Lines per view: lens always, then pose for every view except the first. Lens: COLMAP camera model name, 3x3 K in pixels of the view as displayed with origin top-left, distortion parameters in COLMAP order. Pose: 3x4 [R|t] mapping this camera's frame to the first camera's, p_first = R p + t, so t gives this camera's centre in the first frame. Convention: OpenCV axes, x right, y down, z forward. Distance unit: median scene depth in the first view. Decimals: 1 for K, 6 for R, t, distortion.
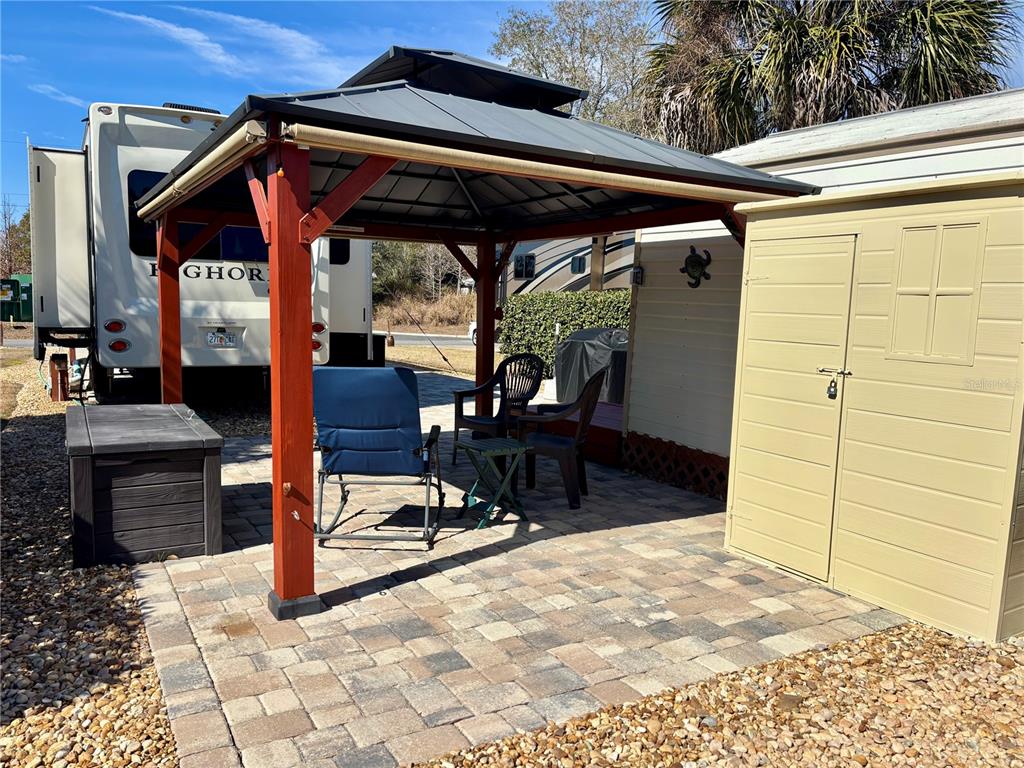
lens RADIAL K [[760.6, 0, 512.0], [0, 760.6, 384.0], [0, 0, 1]] dist [0.055695, -0.060622]
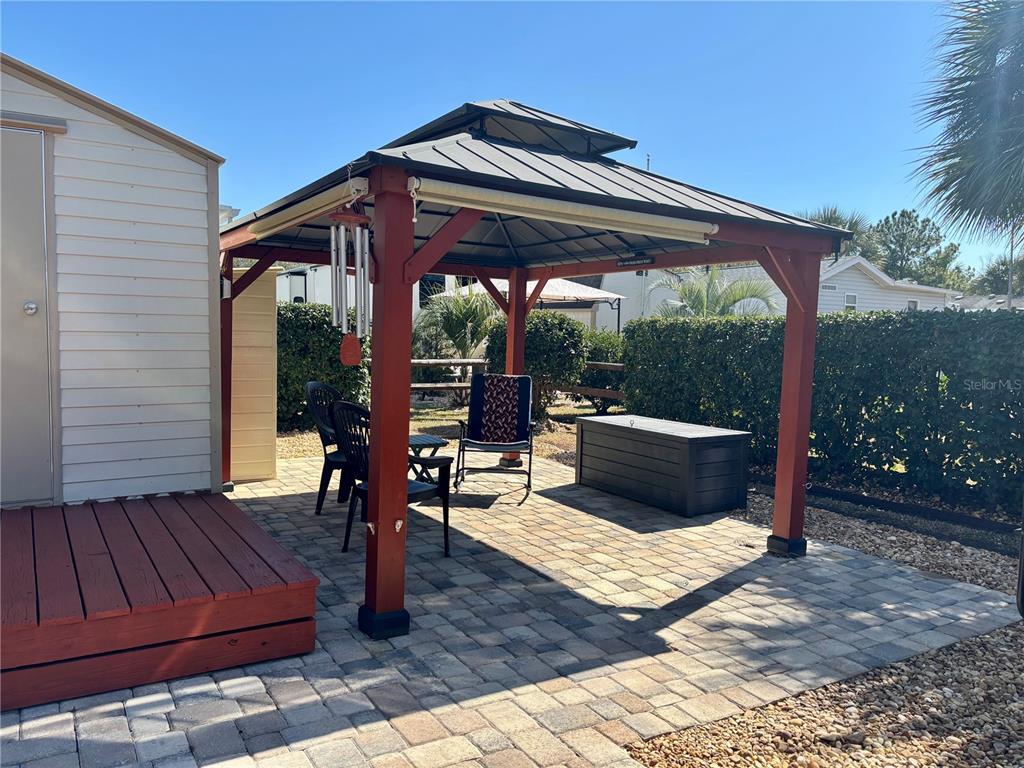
lens RADIAL K [[760.3, 0, 517.0], [0, 760.3, 386.3], [0, 0, 1]] dist [0.063920, -0.068728]
pose [[-0.997668, -0.059101, -0.034144, -0.168018], [-0.064096, 0.983180, 0.171025, -0.285618], [0.023462, 0.172815, -0.984675, 2.654244]]
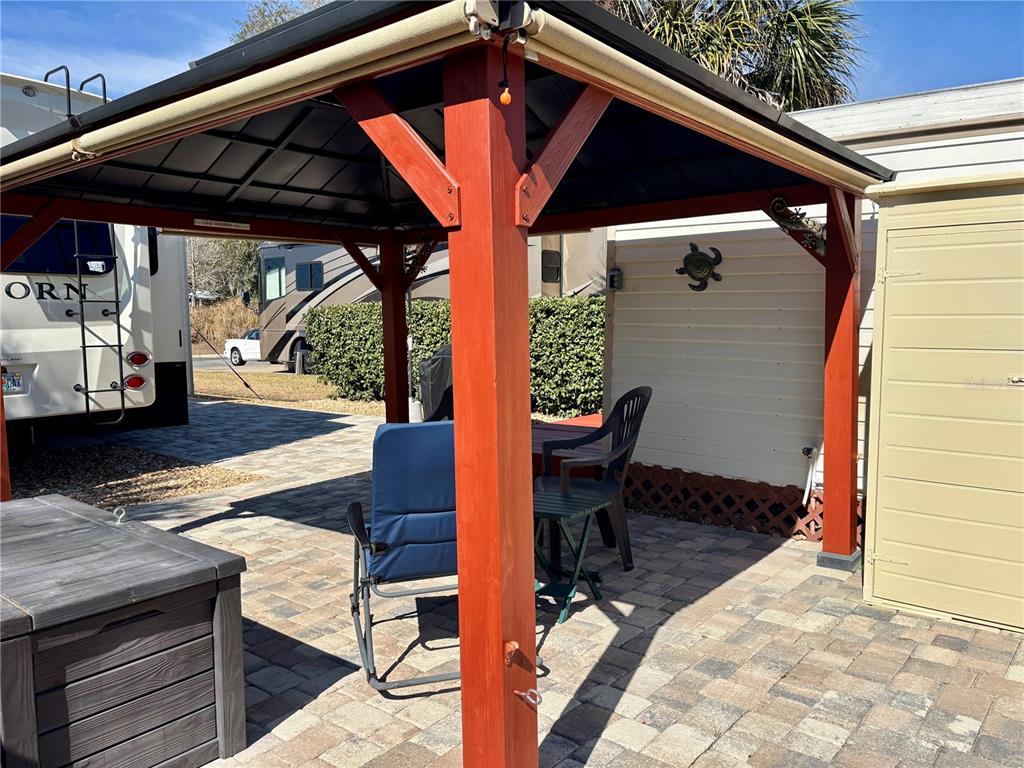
lens RADIAL K [[766.2, 0, 509.1], [0, 766.2, 375.8], [0, 0, 1]] dist [0.019920, -0.008671]
pose [[0.940830, -0.063794, 0.332820, -0.355255], [0.071444, 0.997386, -0.010784, -0.047741], [-0.331262, 0.033924, 0.942929, 0.340153]]
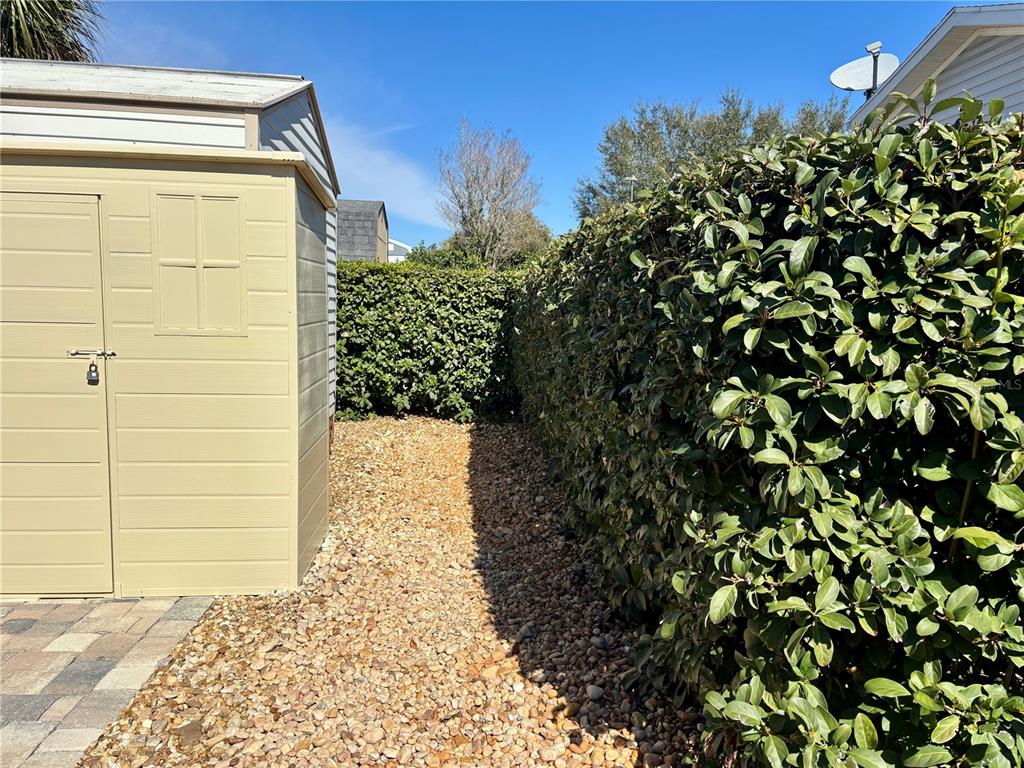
lens RADIAL K [[760.6, 0, 512.0], [0, 760.6, 384.0], [0, 0, 1]] dist [0.055695, -0.060622]
pose [[0.449612, -0.117473, 0.885466, -0.121722], [0.089380, 0.992256, 0.086256, -0.012721], [-0.888741, 0.040361, 0.456629, 0.160420]]
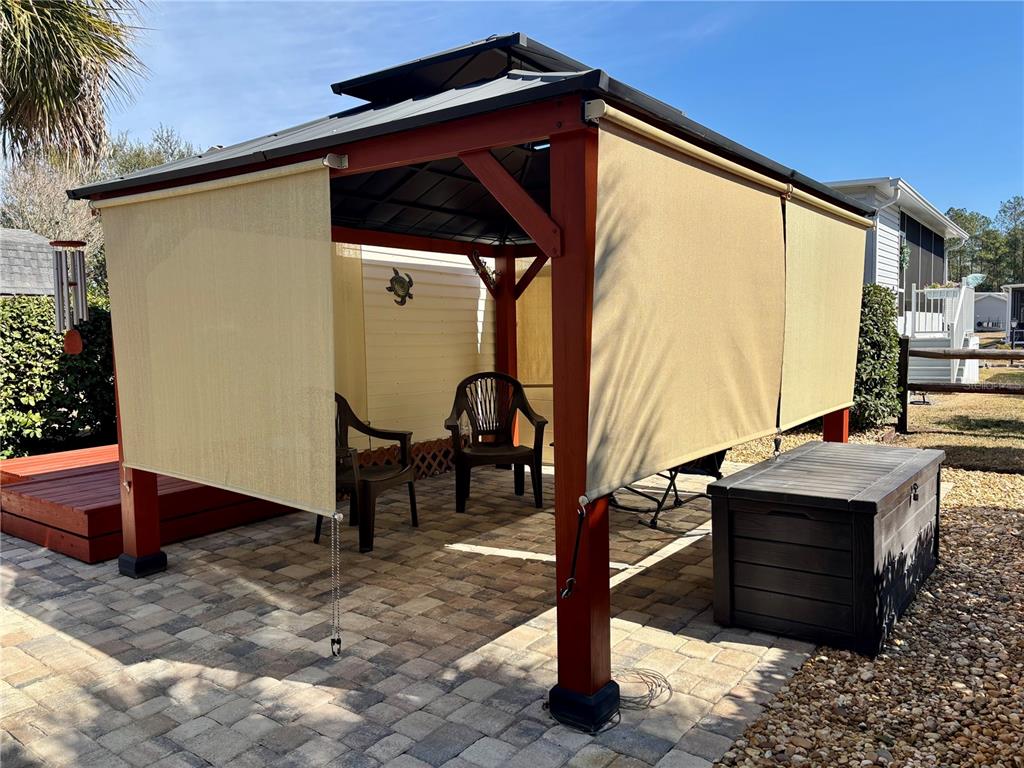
lens RADIAL K [[760.3, 0, 517.0], [0, 760.3, 386.3], [0, 0, 1]] dist [0.063920, -0.068728]
pose [[-0.391954, -0.085174, 0.916034, -1.187459], [0.100092, 0.985847, 0.134493, -0.193259], [-0.914524, 0.144402, -0.377881, 1.745532]]
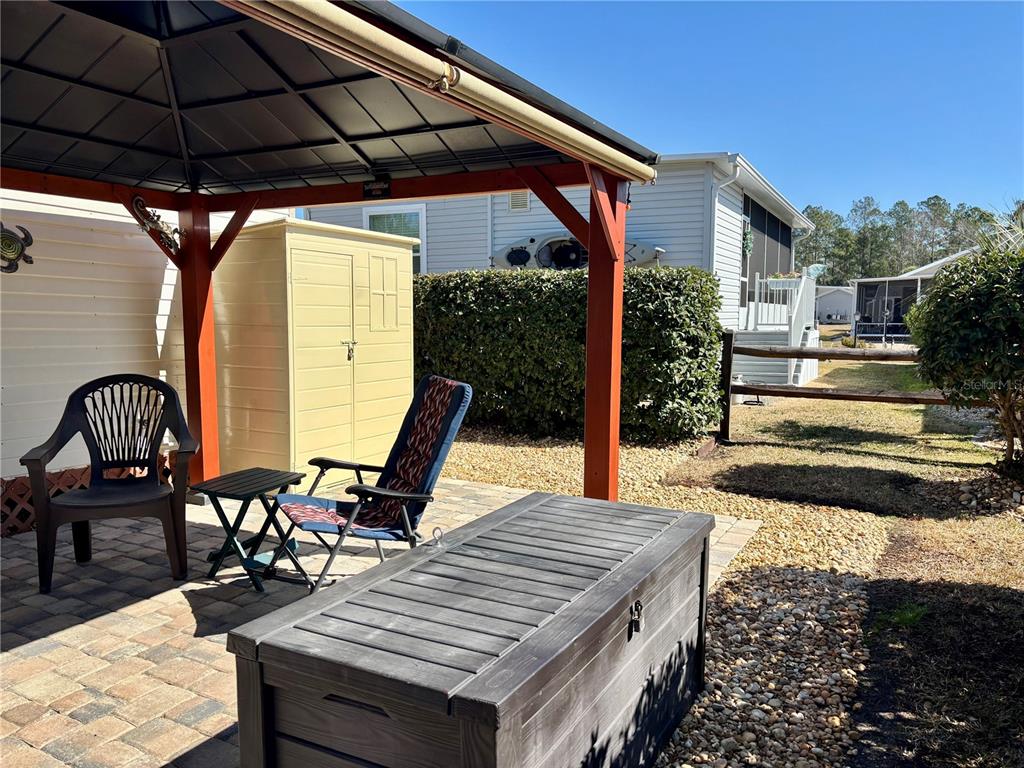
lens RADIAL K [[764.7, 0, 509.3], [0, 764.7, 395.4], [0, 0, 1]] dist [0.010406, -0.003653]
pose [[-0.517530, -0.117987, 0.847491, -0.936724], [0.069624, 0.981357, 0.179140, -0.146577], [-0.852828, 0.151717, -0.499667, 1.321157]]
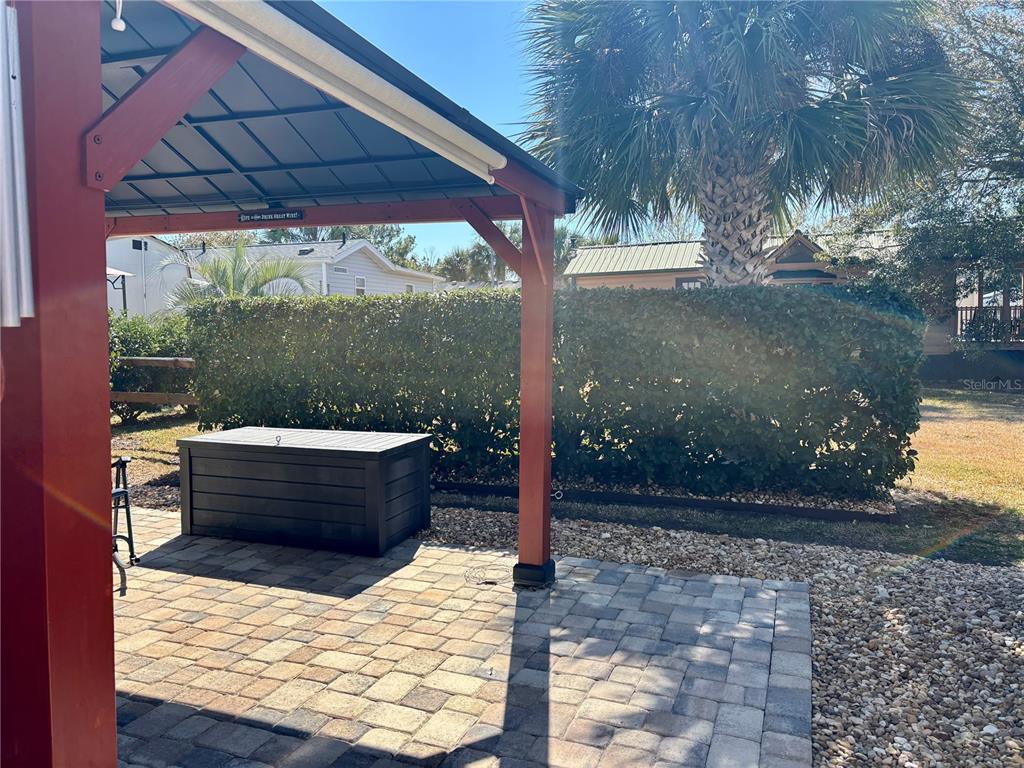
lens RADIAL K [[760.6, 0, 512.0], [0, 760.6, 384.0], [0, 0, 1]] dist [0.055695, -0.060622]
pose [[-0.768914, 0.012764, -0.639225, -0.000170], [-0.094283, 0.986606, 0.133112, -0.224253], [0.632363, 0.162620, -0.757411, 2.191247]]
